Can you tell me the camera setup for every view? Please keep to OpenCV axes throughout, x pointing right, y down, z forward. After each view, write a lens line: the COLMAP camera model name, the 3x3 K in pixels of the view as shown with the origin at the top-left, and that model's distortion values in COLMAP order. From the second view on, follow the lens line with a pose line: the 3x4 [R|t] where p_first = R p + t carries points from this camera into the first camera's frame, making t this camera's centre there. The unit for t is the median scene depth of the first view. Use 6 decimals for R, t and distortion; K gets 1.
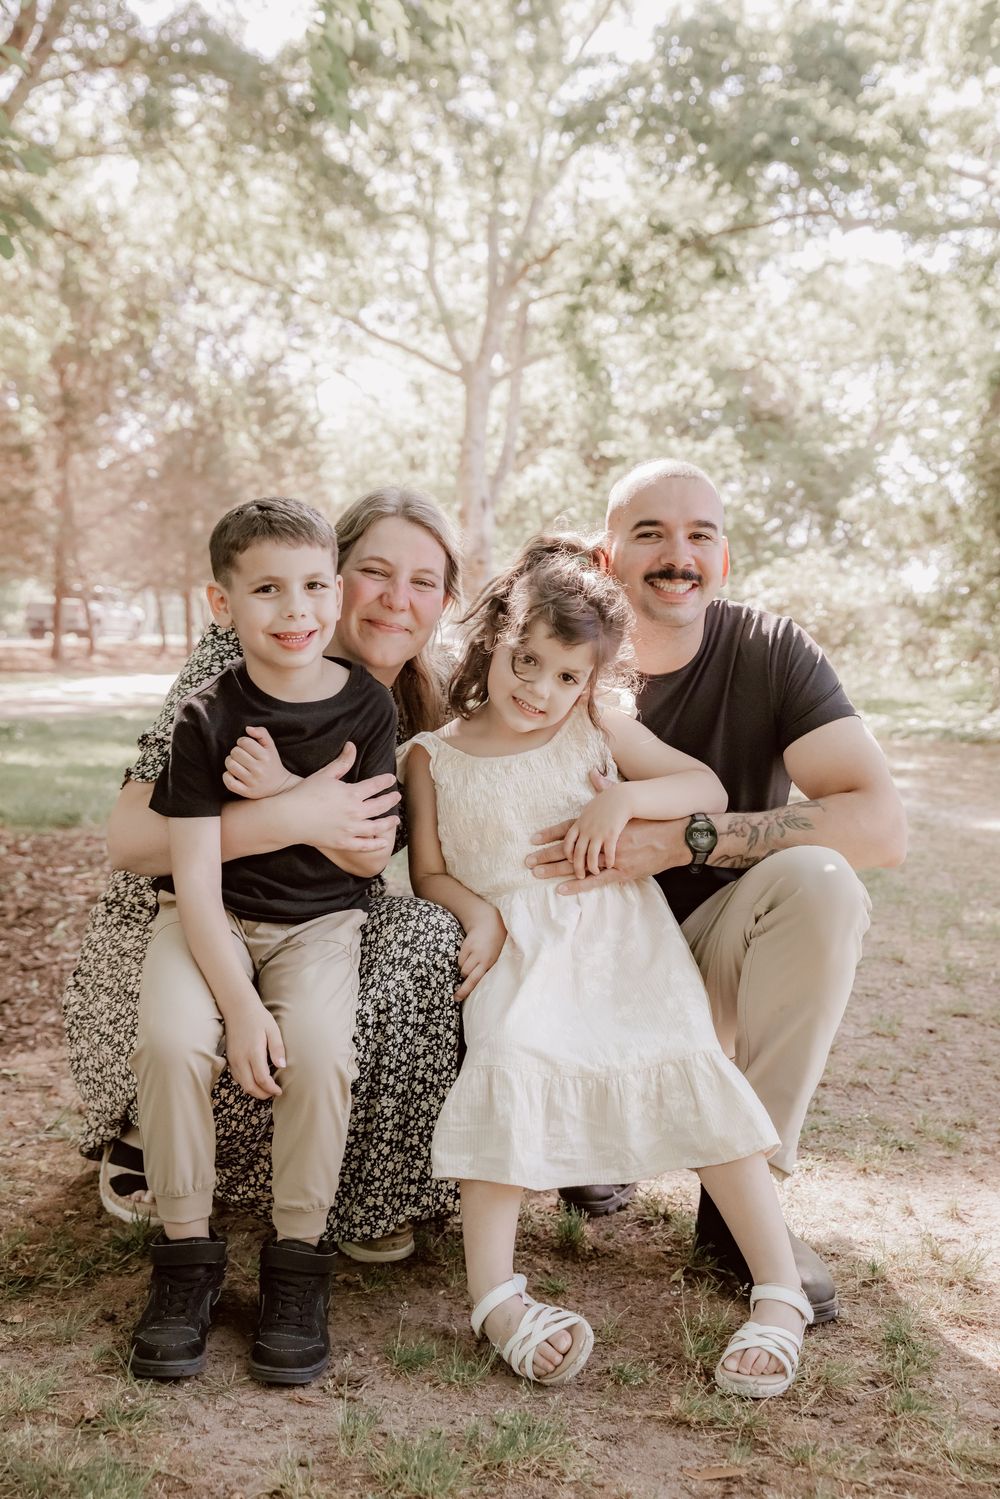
lens RADIAL K [[1891.0, 0, 500.0], [0, 1891.0, 749.5], [0, 0, 1]] dist [0.018558, 0.029019]
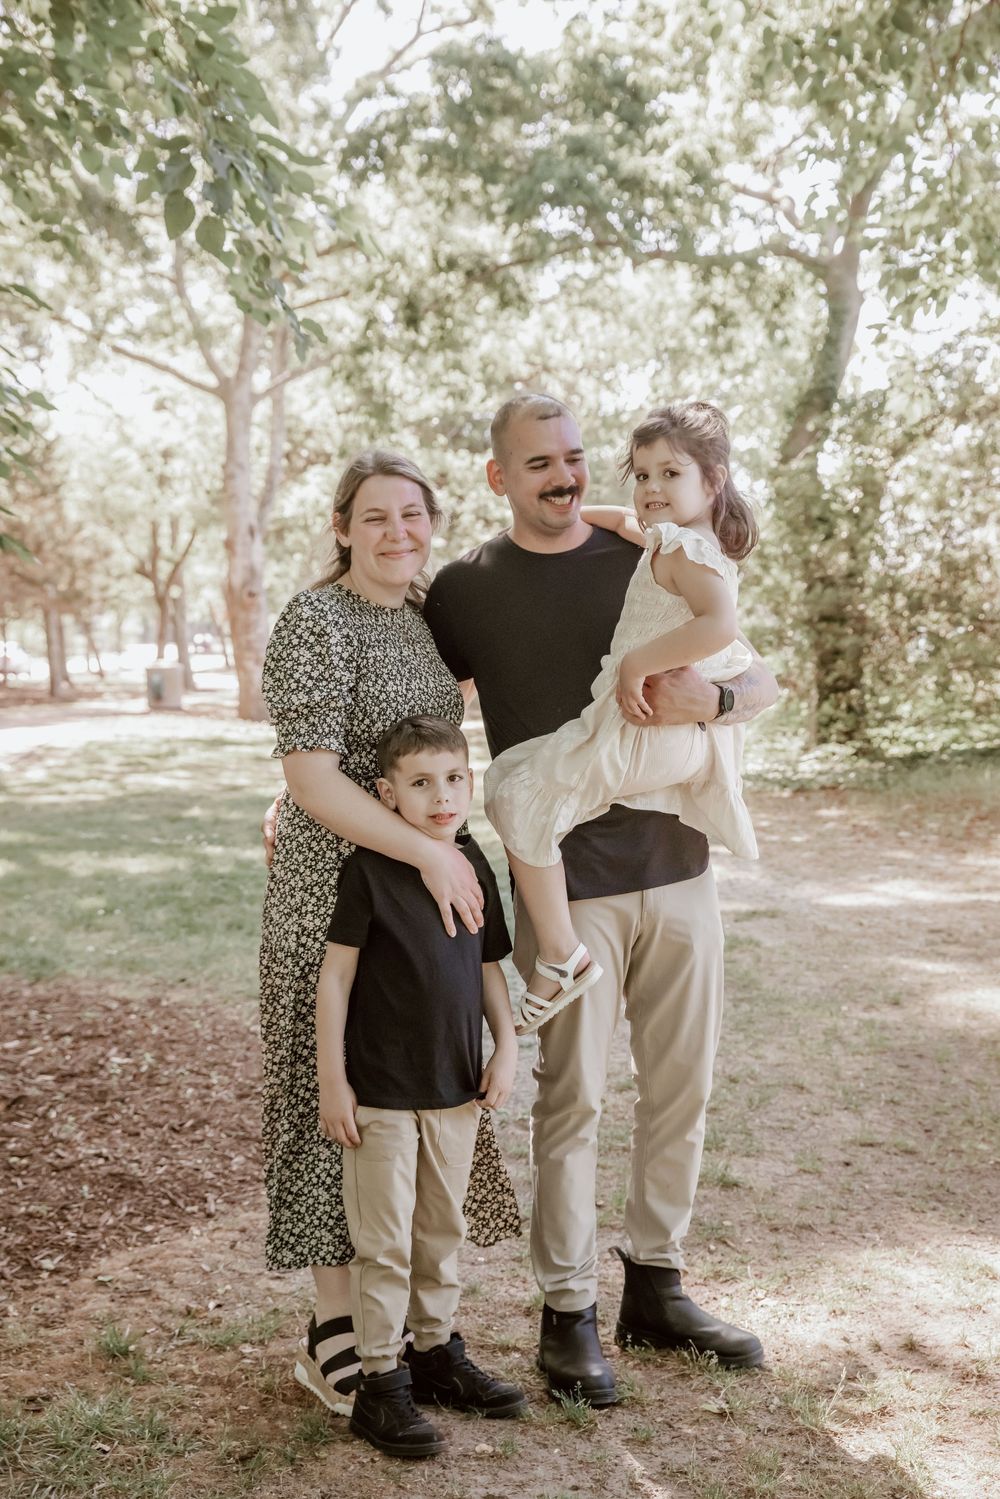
lens RADIAL K [[2085.4, 0, 500.0], [0, 2085.4, 749.5], [0, 0, 1]] dist [0.110869, 0.033504]
pose [[0.991476, -0.050392, 0.120149, -0.015407], [0.050991, 0.998697, -0.001912, -0.013889], [-0.119896, 0.008022, 0.992754, -0.031853]]
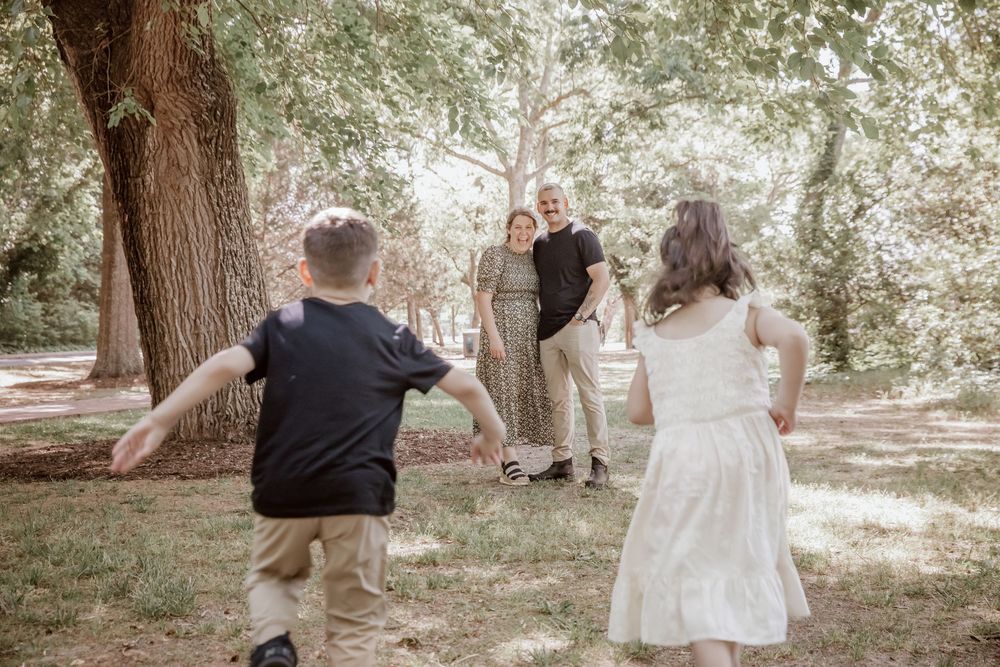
lens RADIAL K [[1391.2, 0, 500.0], [0, 1391.2, 333.5], [0, 0, 1]] dist [0.110869, 0.033504]
pose [[0.998922, -0.038893, -0.025324, -0.001143], [0.037278, 0.997418, -0.061381, 0.010626], [0.027646, 0.060371, 0.997793, -0.178739]]
